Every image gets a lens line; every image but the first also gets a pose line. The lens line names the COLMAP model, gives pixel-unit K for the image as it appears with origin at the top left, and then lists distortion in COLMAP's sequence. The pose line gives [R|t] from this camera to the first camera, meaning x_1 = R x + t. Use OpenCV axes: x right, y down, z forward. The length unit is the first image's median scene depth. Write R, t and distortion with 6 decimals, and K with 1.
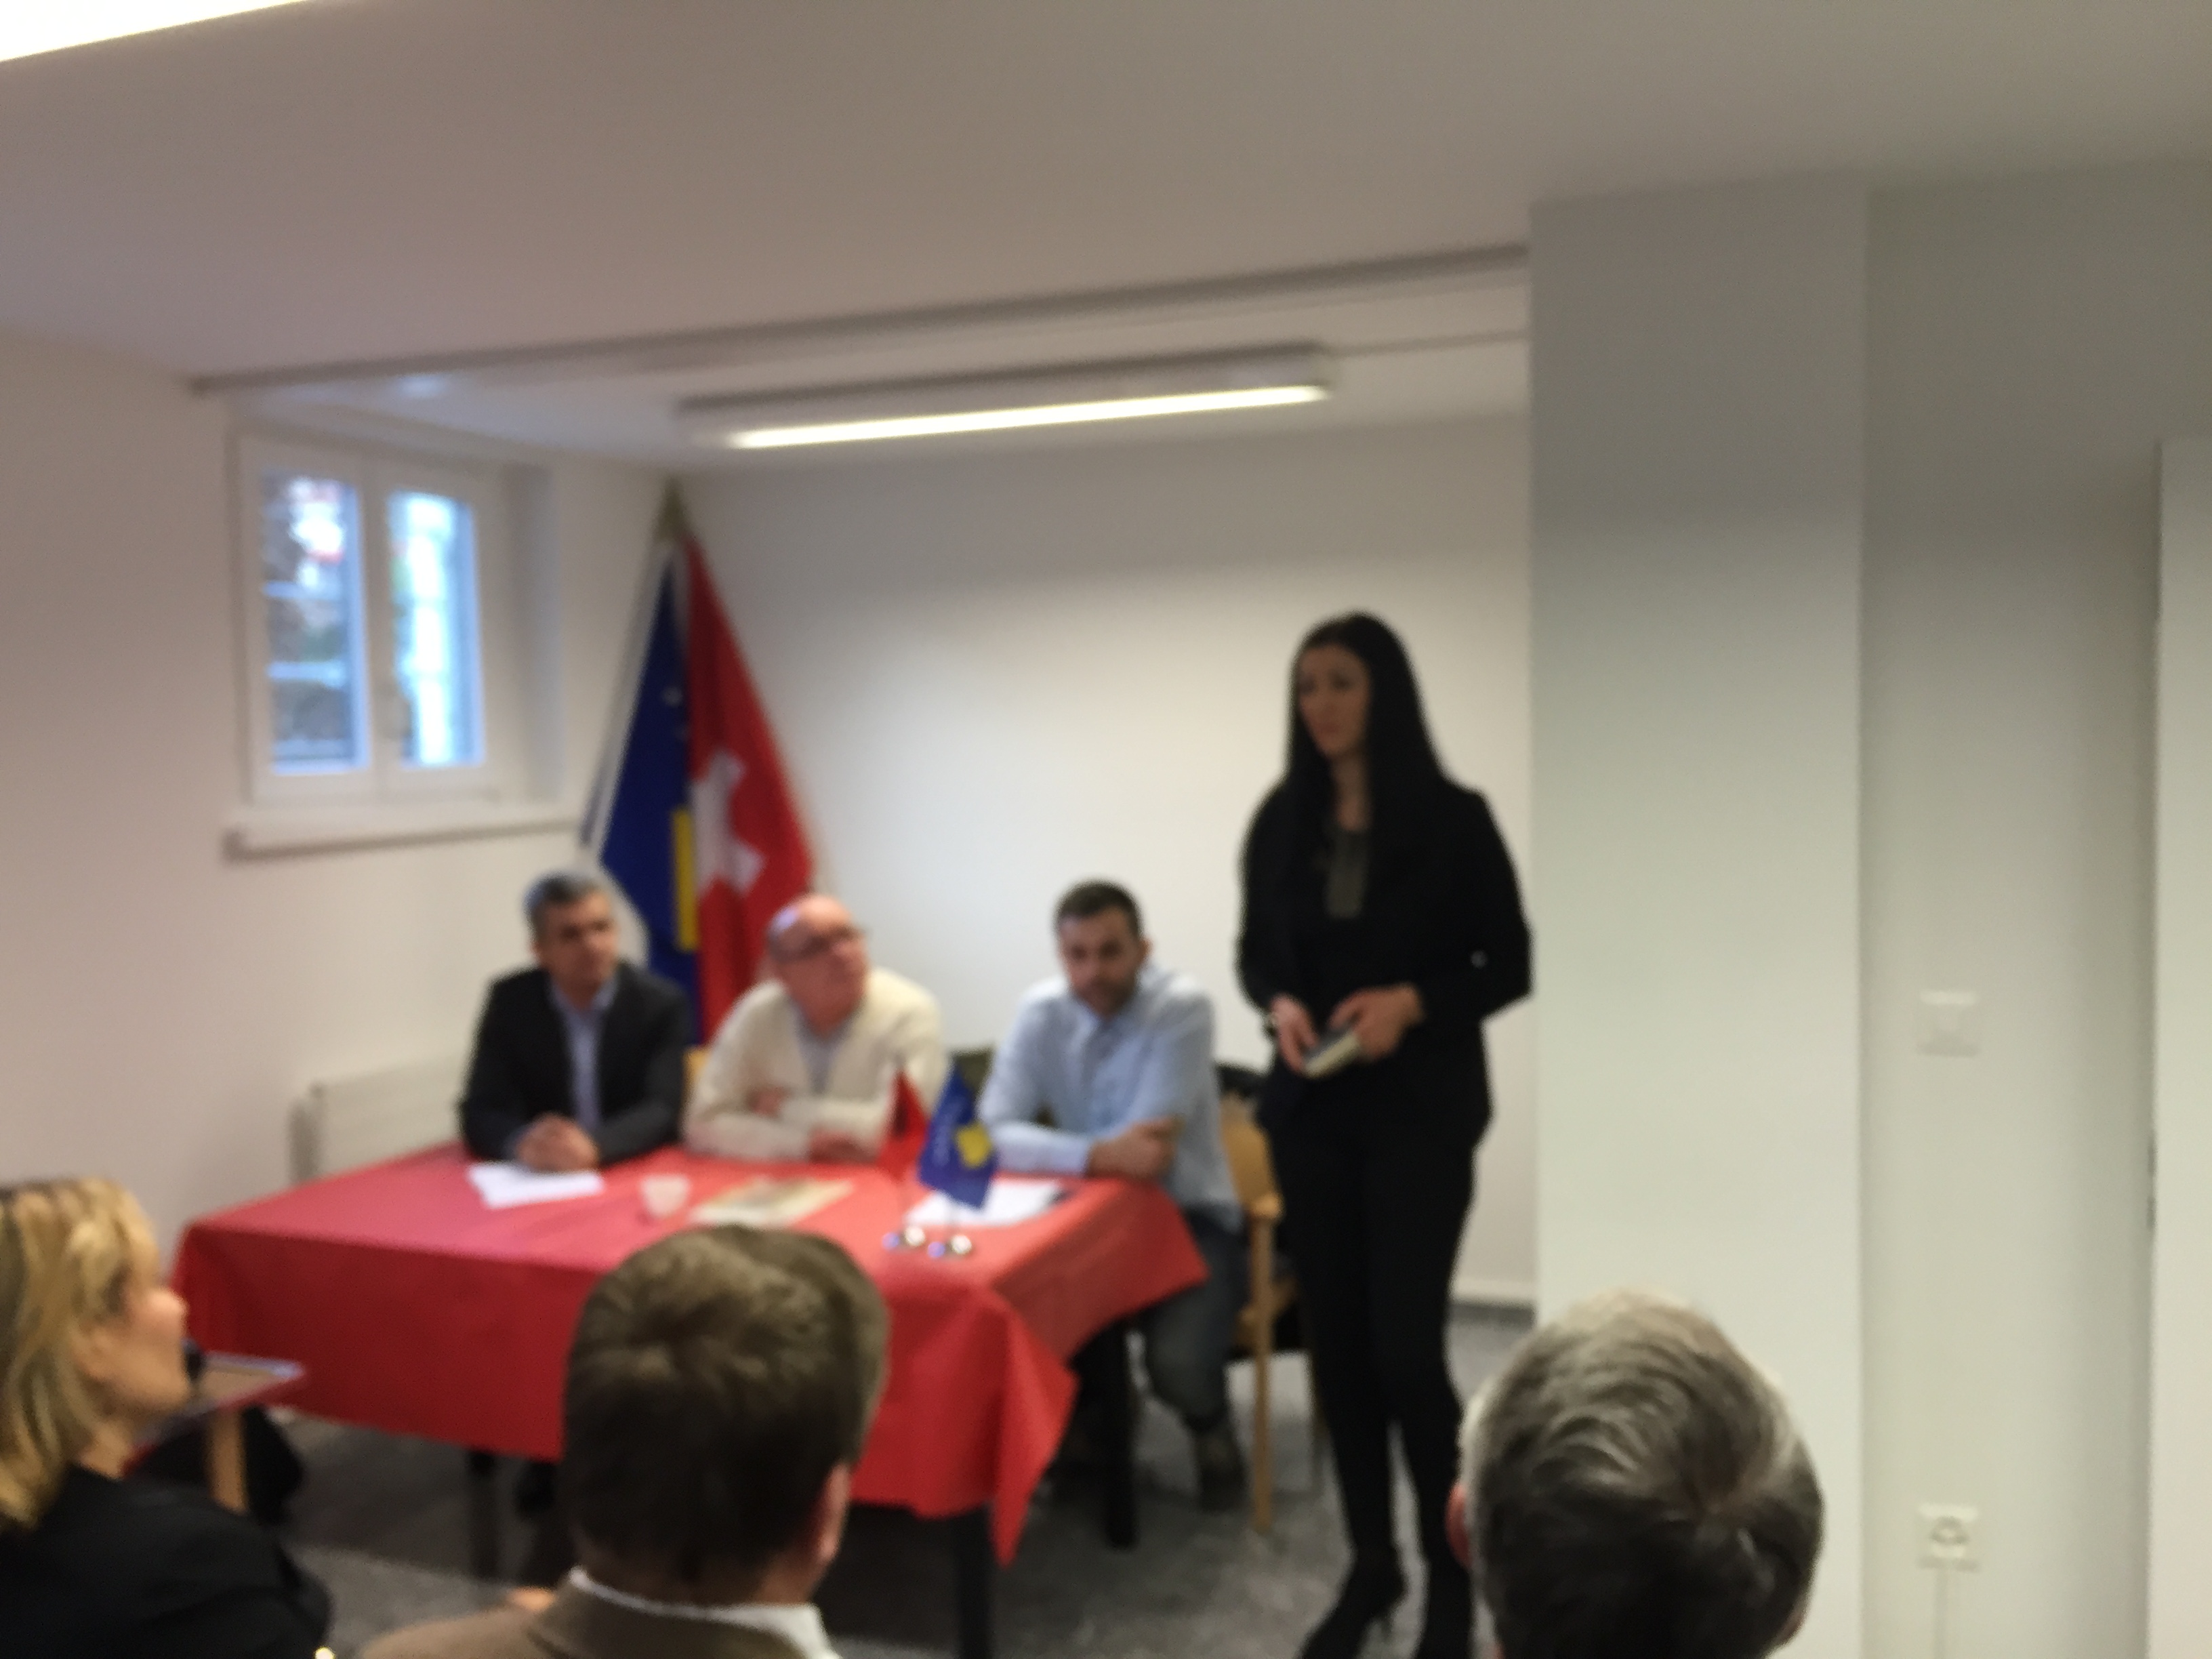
lens RADIAL K [[1939.7, 0, 1094.4], [0, 1939.7, 815.4], [0, 0, 1]] dist [0.084544, -0.007990]
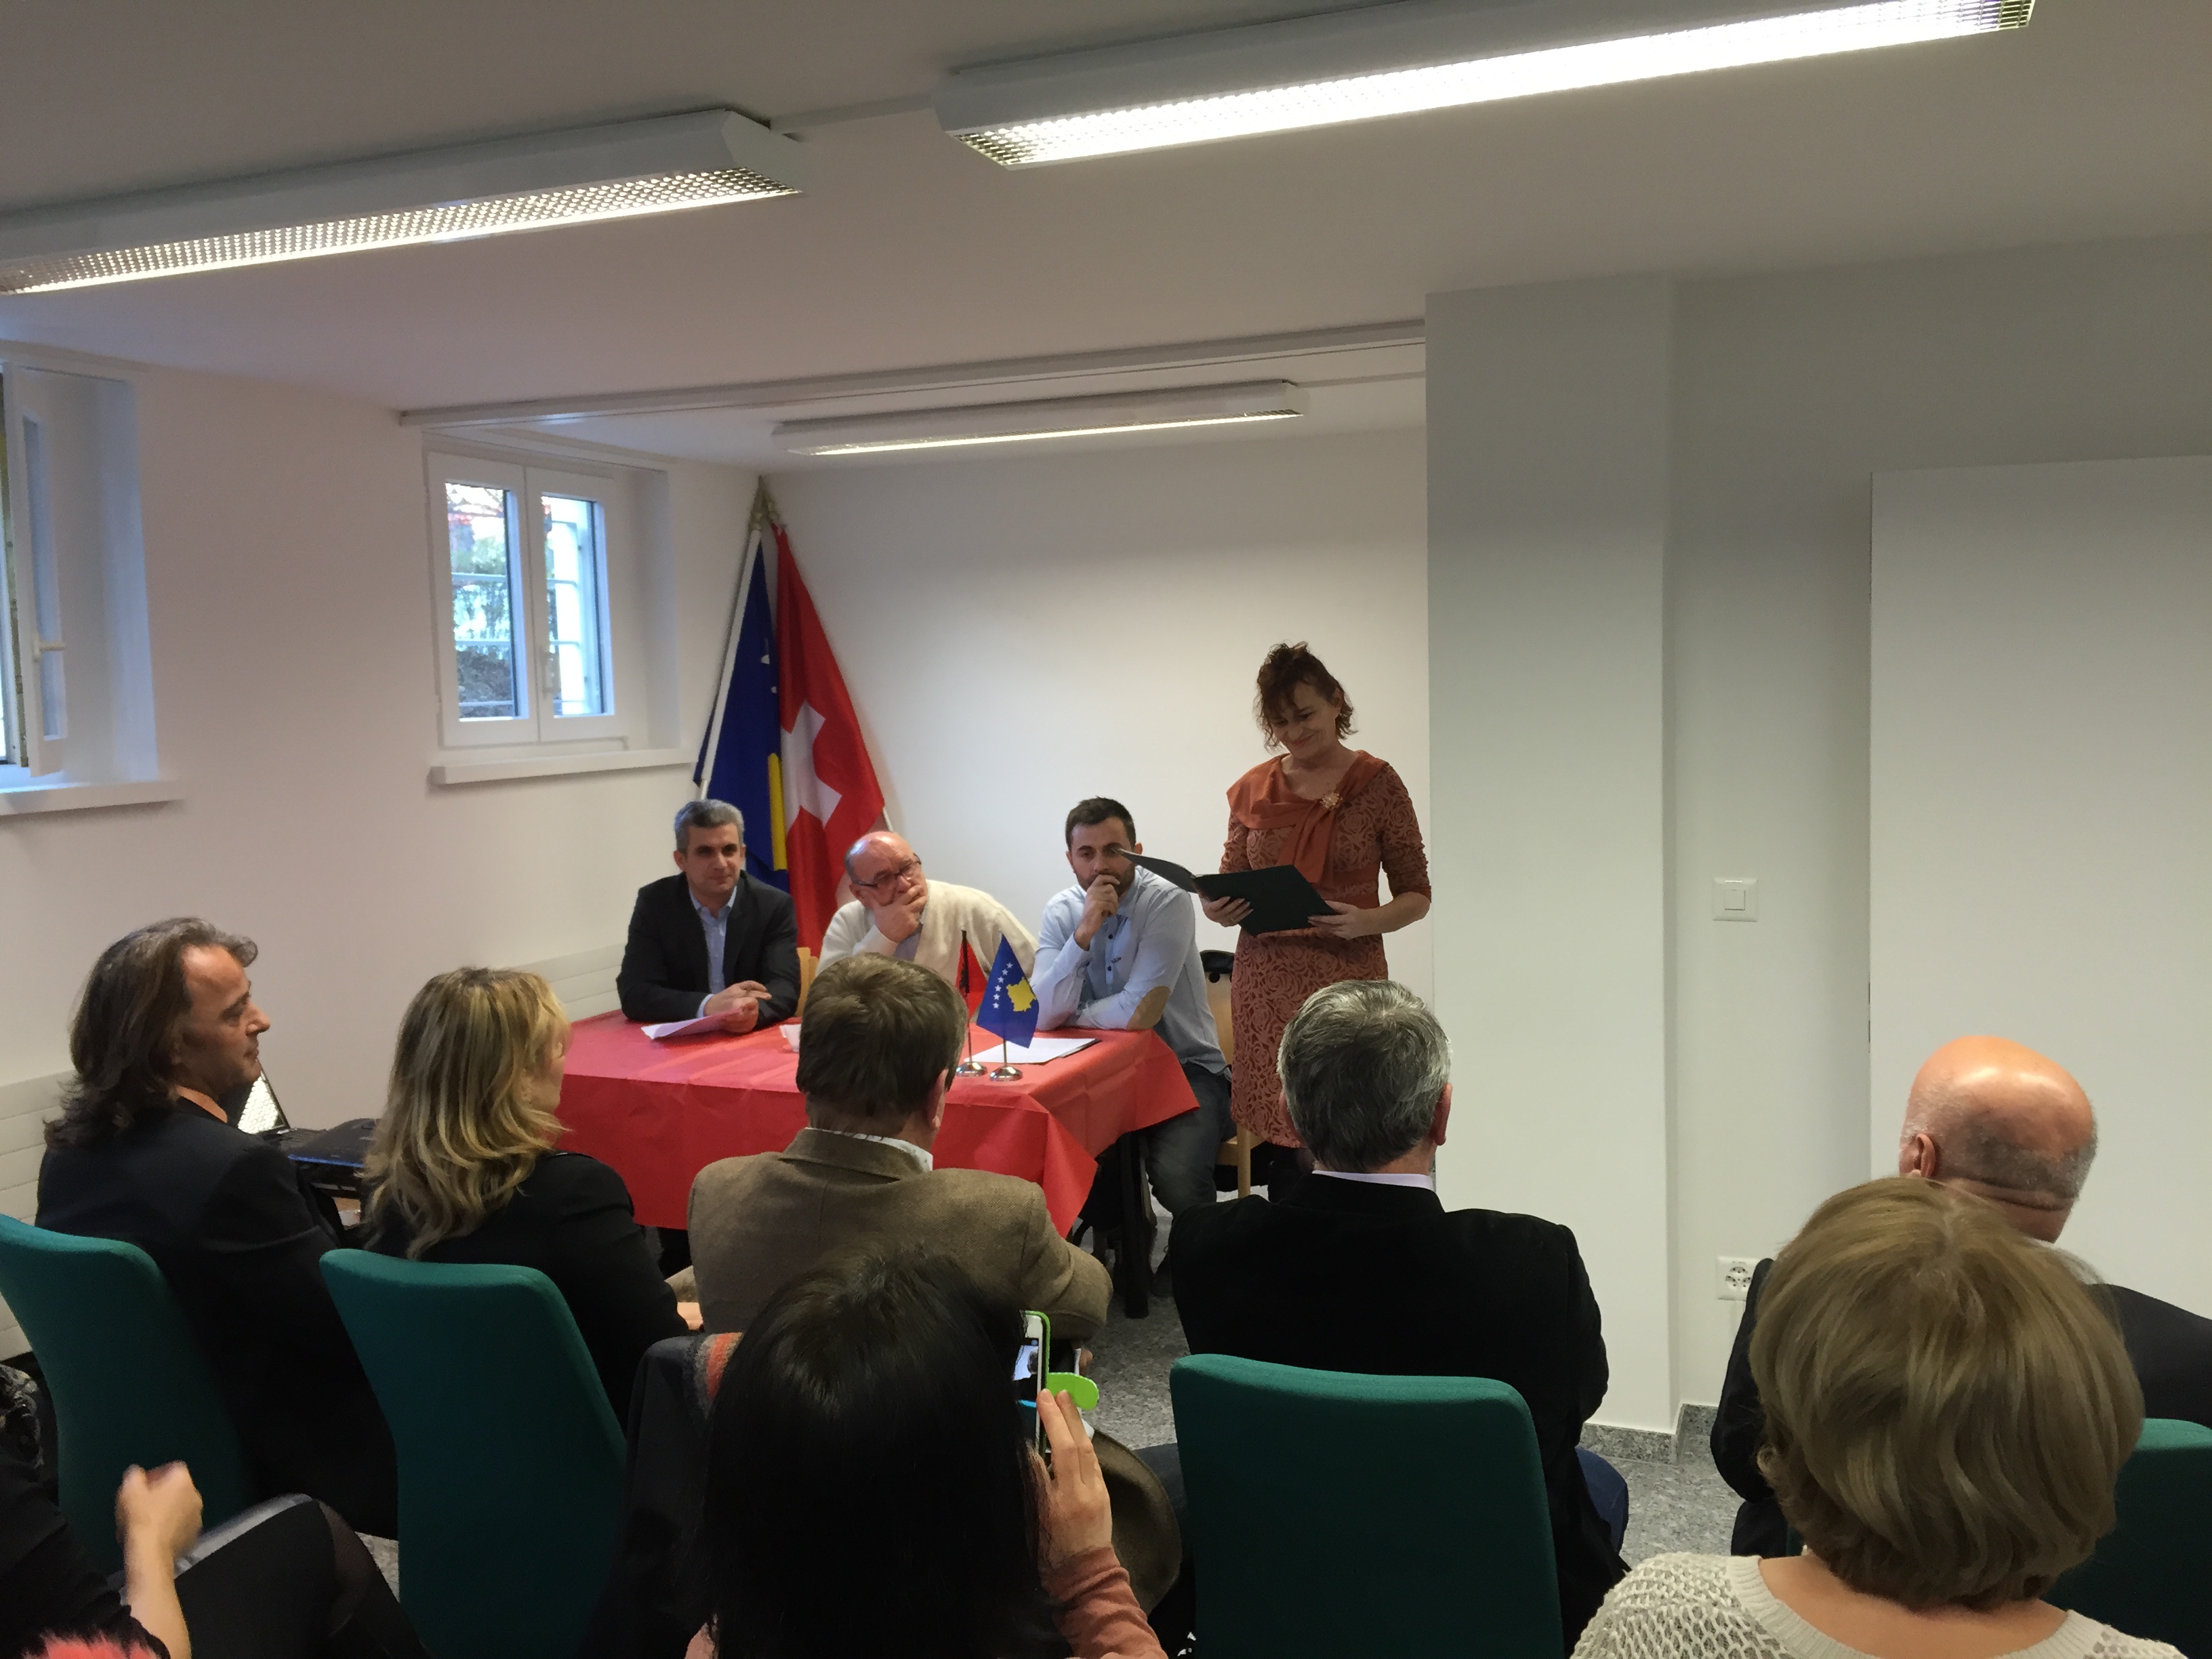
lens RADIAL K [[1939.7, 0, 1094.4], [0, 1939.7, 815.4], [0, 0, 1]] dist [0.084544, -0.007990]
pose [[0.999649, -0.006322, -0.025746, 0.019859], [0.006986, 0.999643, 0.025771, 0.006961], [0.025574, -0.025941, 0.999336, -0.246868]]
